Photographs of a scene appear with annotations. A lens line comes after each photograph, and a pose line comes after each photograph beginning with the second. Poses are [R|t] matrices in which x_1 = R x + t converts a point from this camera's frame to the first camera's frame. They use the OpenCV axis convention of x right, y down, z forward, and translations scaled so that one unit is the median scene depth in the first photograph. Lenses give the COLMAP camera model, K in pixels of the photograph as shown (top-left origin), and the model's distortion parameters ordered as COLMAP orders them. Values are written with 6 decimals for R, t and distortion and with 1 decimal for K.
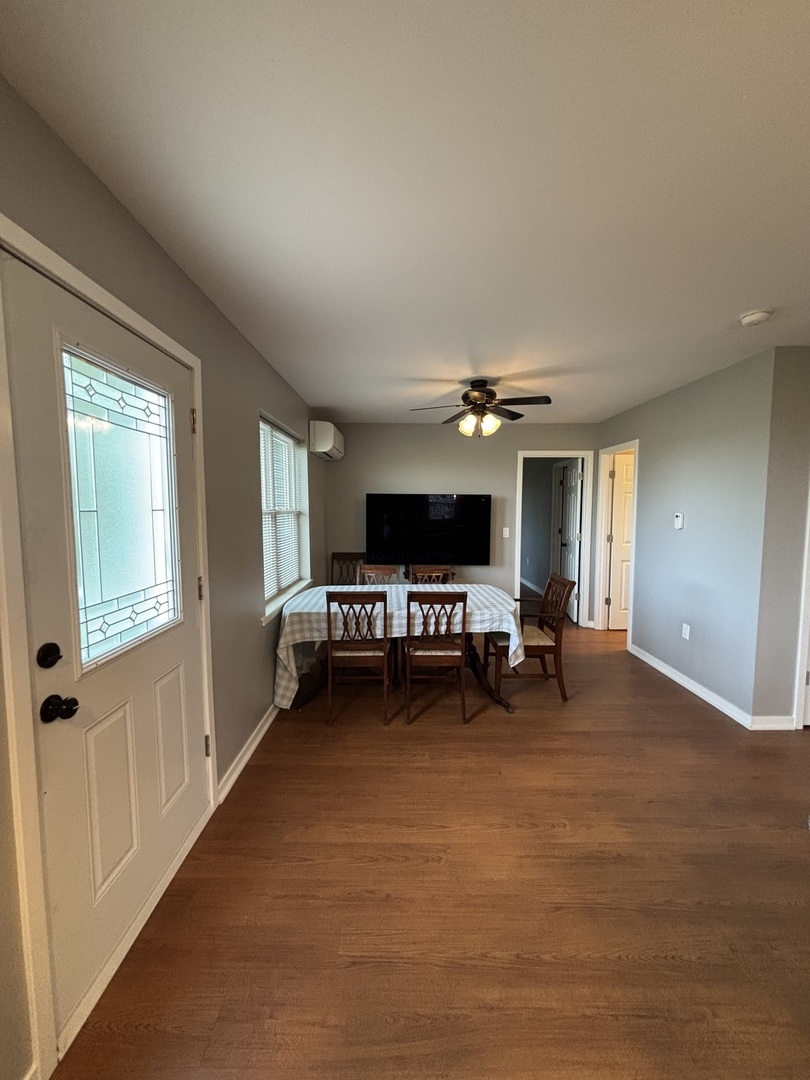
lens RADIAL K [[434.6, 0, 405.0], [0, 434.6, 540.0], [0, 0, 1]] dist [-0.002785, -0.000151]
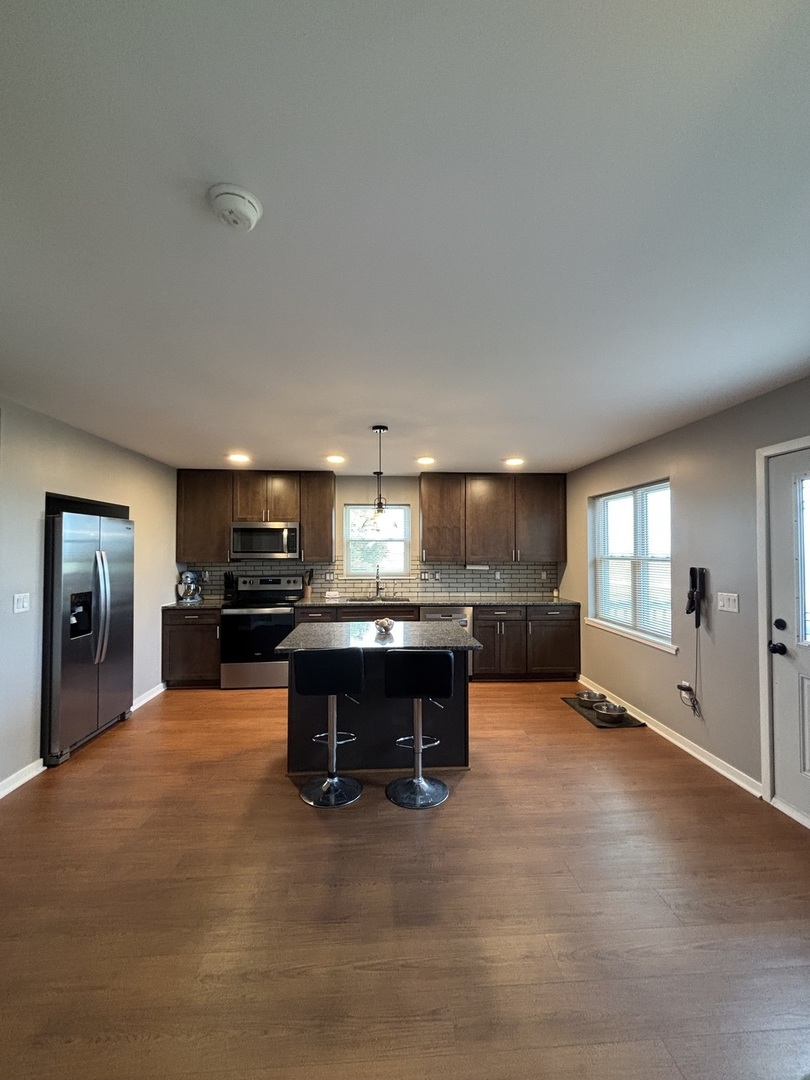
lens RADIAL K [[434.6, 0, 405.0], [0, 434.6, 540.0], [0, 0, 1]] dist [-0.002785, -0.000151]
pose [[-0.998651, -0.001637, -0.051904, 0.850731], [-0.004383, 0.998594, 0.052819, -0.193061], [0.051744, 0.052975, -0.997254, 2.130461]]
